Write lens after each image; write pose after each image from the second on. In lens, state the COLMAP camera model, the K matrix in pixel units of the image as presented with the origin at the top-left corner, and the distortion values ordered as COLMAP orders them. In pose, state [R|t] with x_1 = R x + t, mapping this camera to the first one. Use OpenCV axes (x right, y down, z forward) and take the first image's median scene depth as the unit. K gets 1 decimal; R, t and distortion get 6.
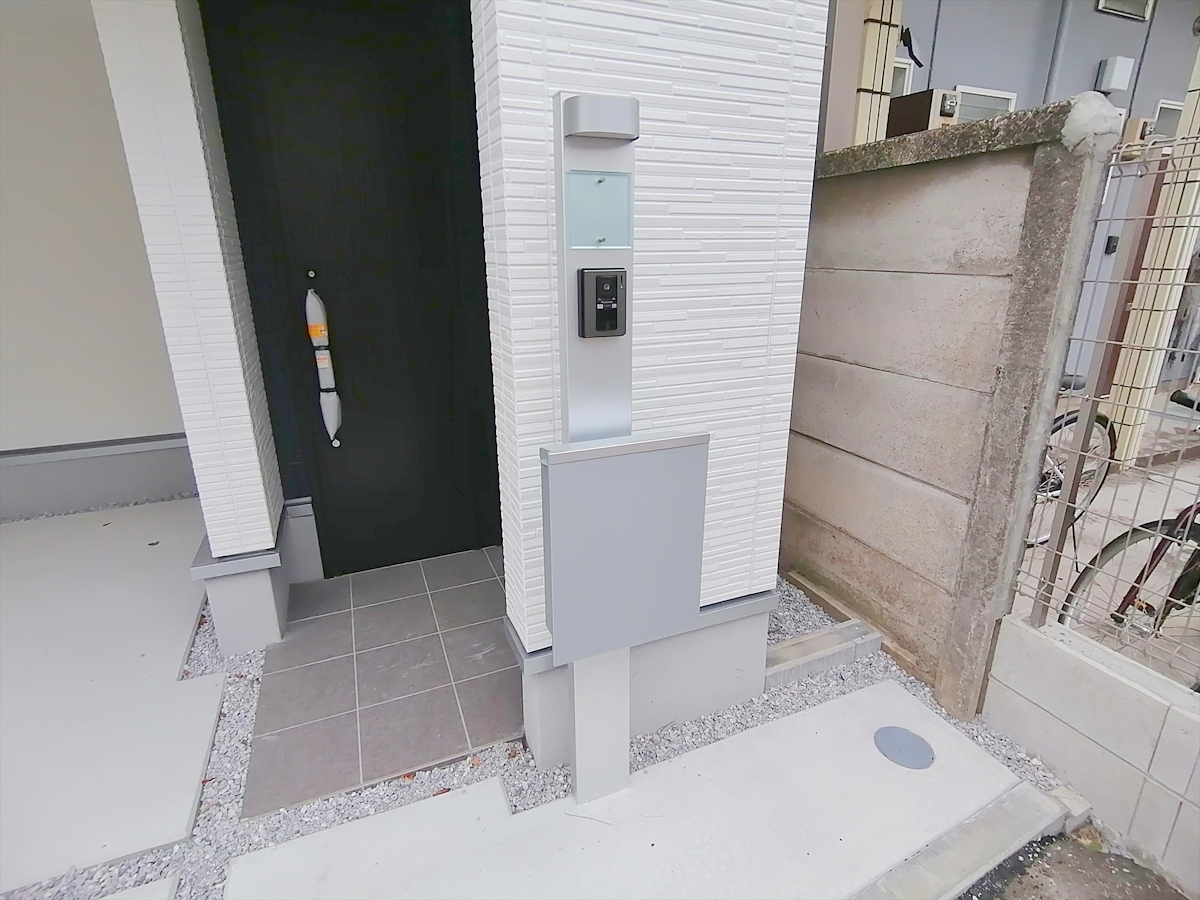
lens RADIAL K [[612.7, 0, 600.0], [0, 612.7, 450.0], [0, 0, 1]] dist [-0.014811, -0.000322]
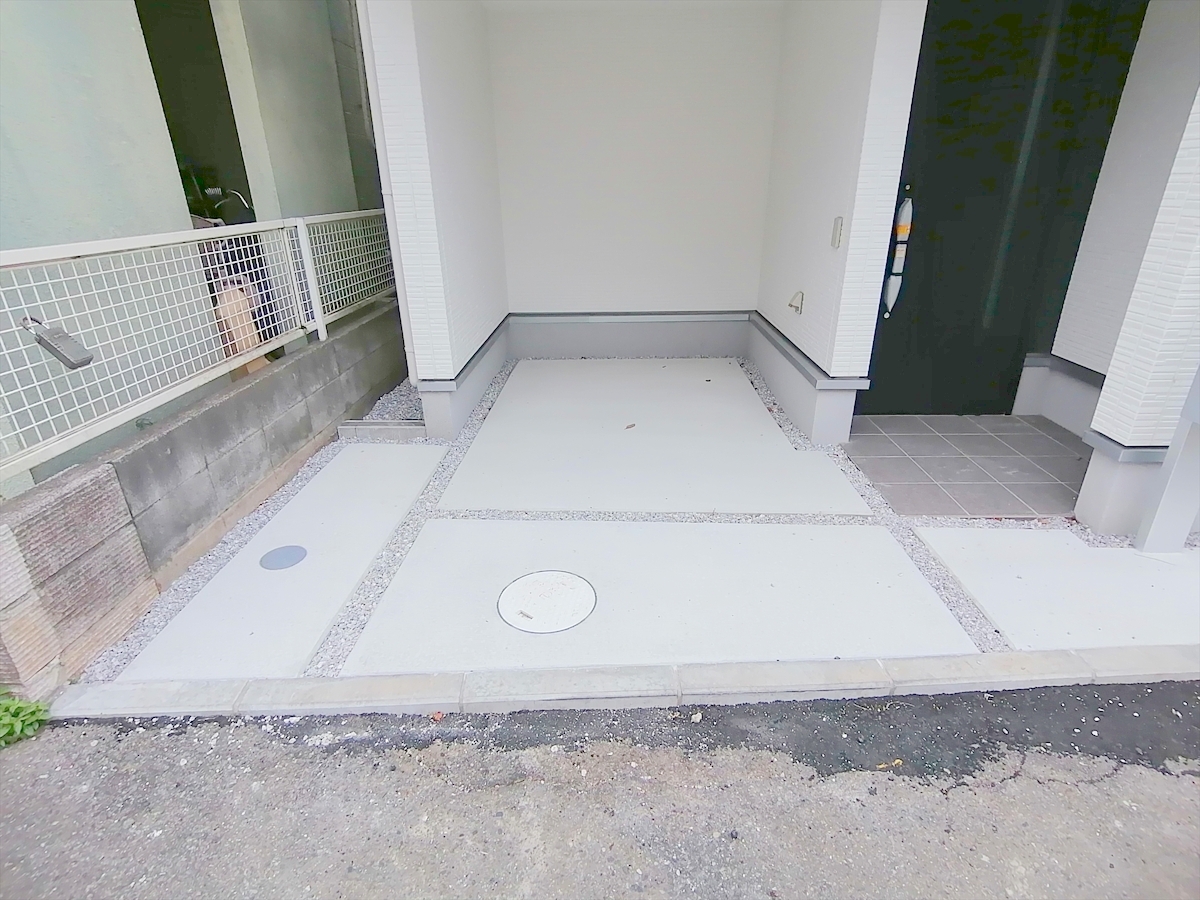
lens RADIAL K [[605.0, 0, 598.1], [0, 605.0, 442.7], [0, 0, 1]] dist [-0.022870, -0.000579]
pose [[0.909473, 0.158467, -0.384380, -0.686632], [-0.122044, 0.985540, 0.117539, 0.292229], [0.397448, -0.059988, 0.915662, -0.786732]]
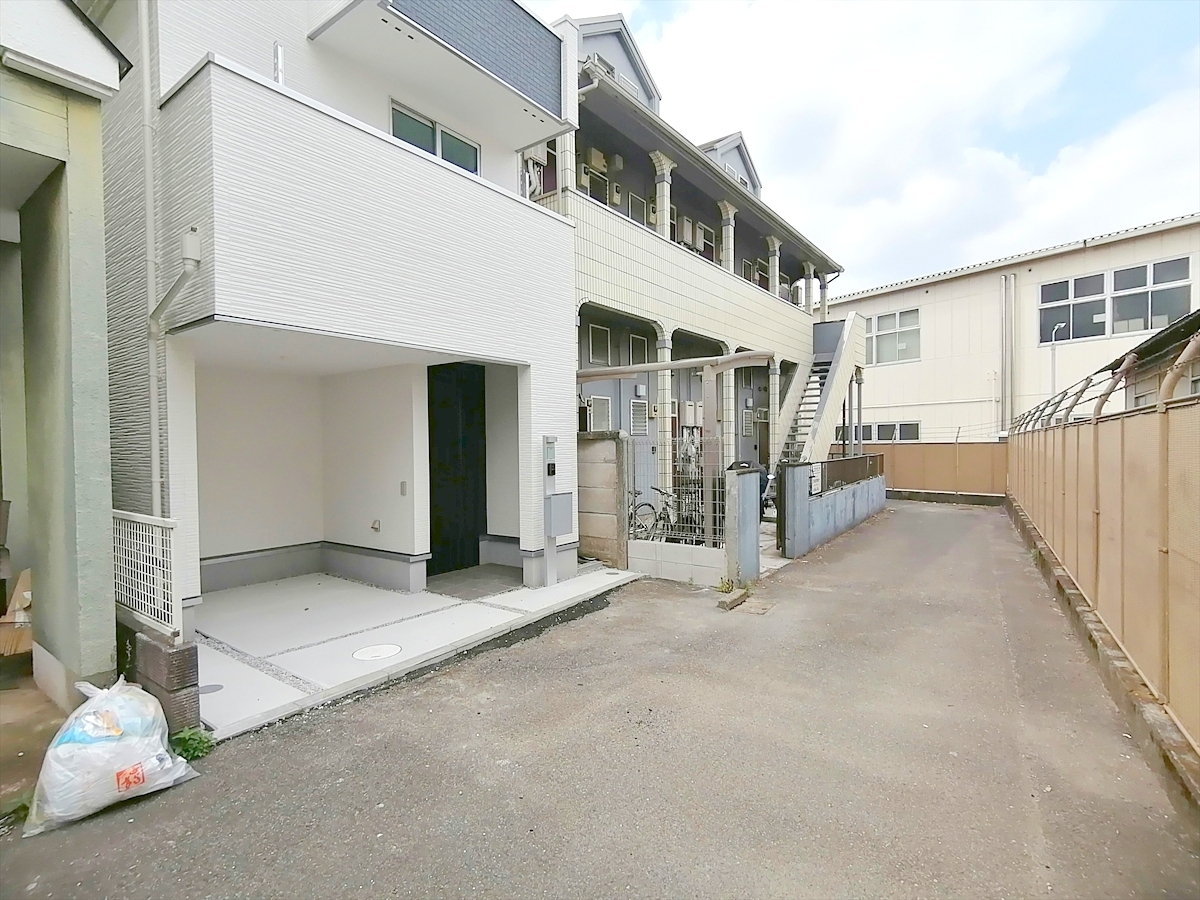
lens RADIAL K [[600.1, 0, 606.2], [0, 600.1, 456.4], [0, 0, 1]] dist [0.028067, -0.000421]
pose [[0.857539, -0.013974, 0.514230, -1.682317], [0.164550, 0.954561, -0.248467, 0.765270], [-0.487392, 0.297687, 0.820872, -2.648854]]
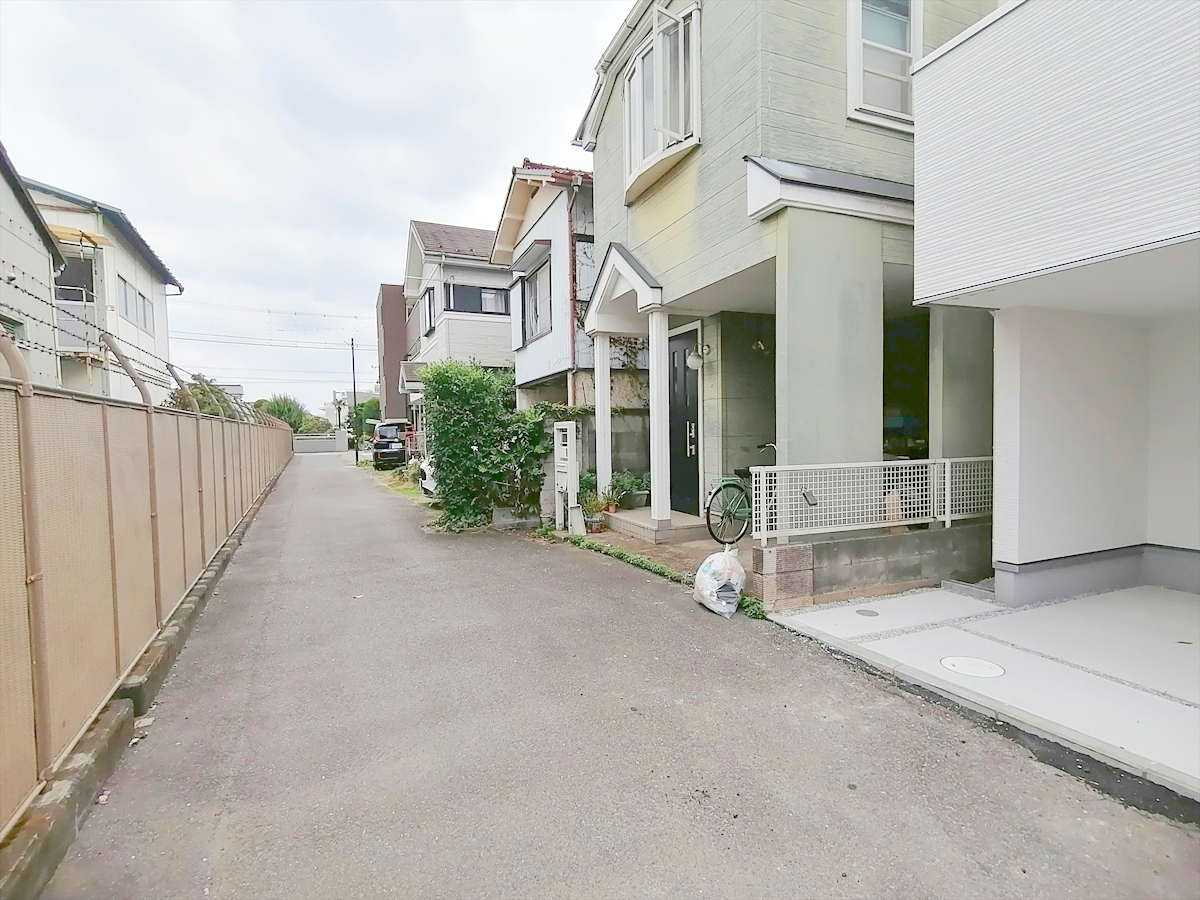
lens RADIAL K [[600.1, 0, 606.2], [0, 600.1, 456.4], [0, 0, 1]] dist [0.028067, -0.000421]
pose [[-0.002959, 0.046690, -0.998905, 0.957763], [-0.291661, 0.955438, 0.045522, 0.322035], [0.956517, 0.291477, 0.010790, -1.245364]]
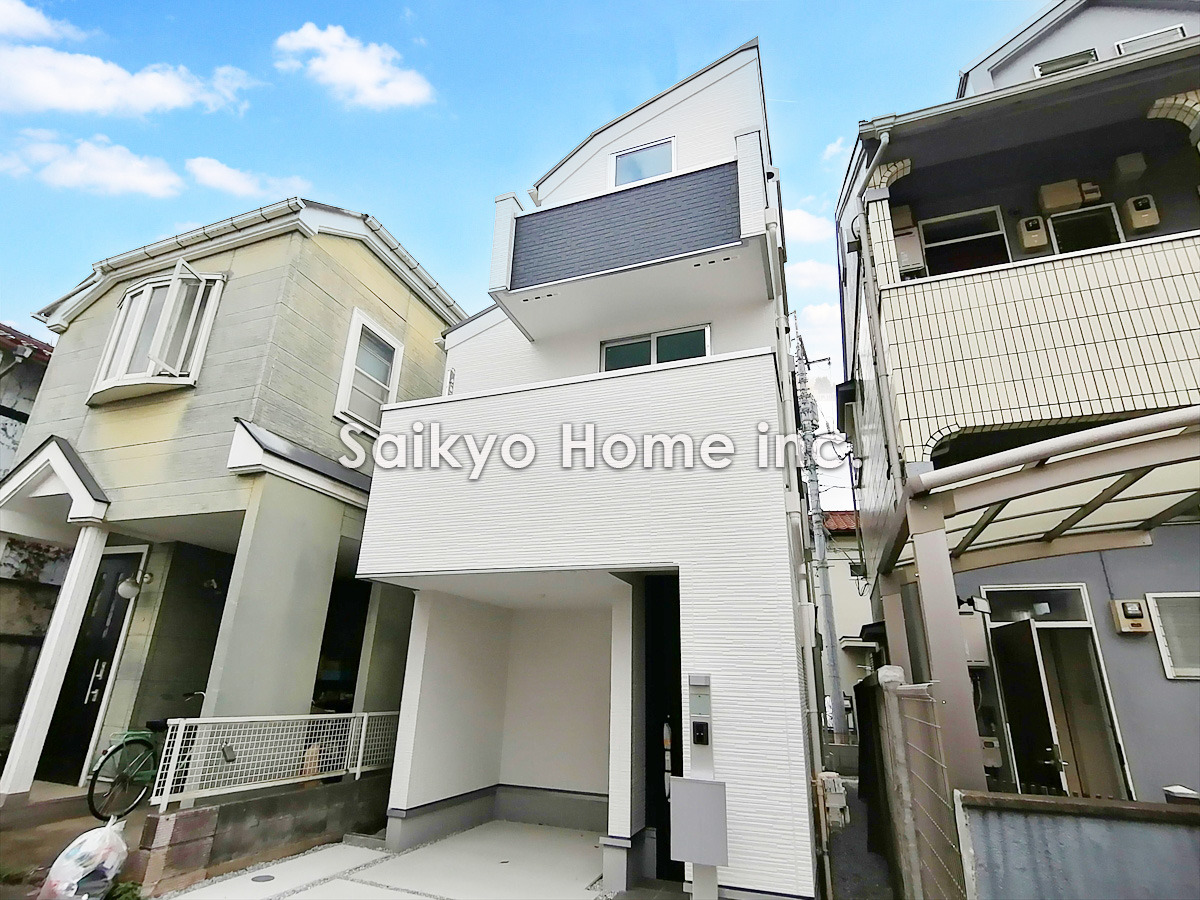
lens RADIAL K [[597.1, 0, 583.3], [0, 597.1, 480.9], [0, 0, 1]] dist [-0.011127, 0.001838]
pose [[0.718301, -0.196852, -0.667303, 1.402917], [-0.251954, 0.820433, -0.513234, 0.320950], [0.648508, 0.536786, 0.539720, -1.334320]]
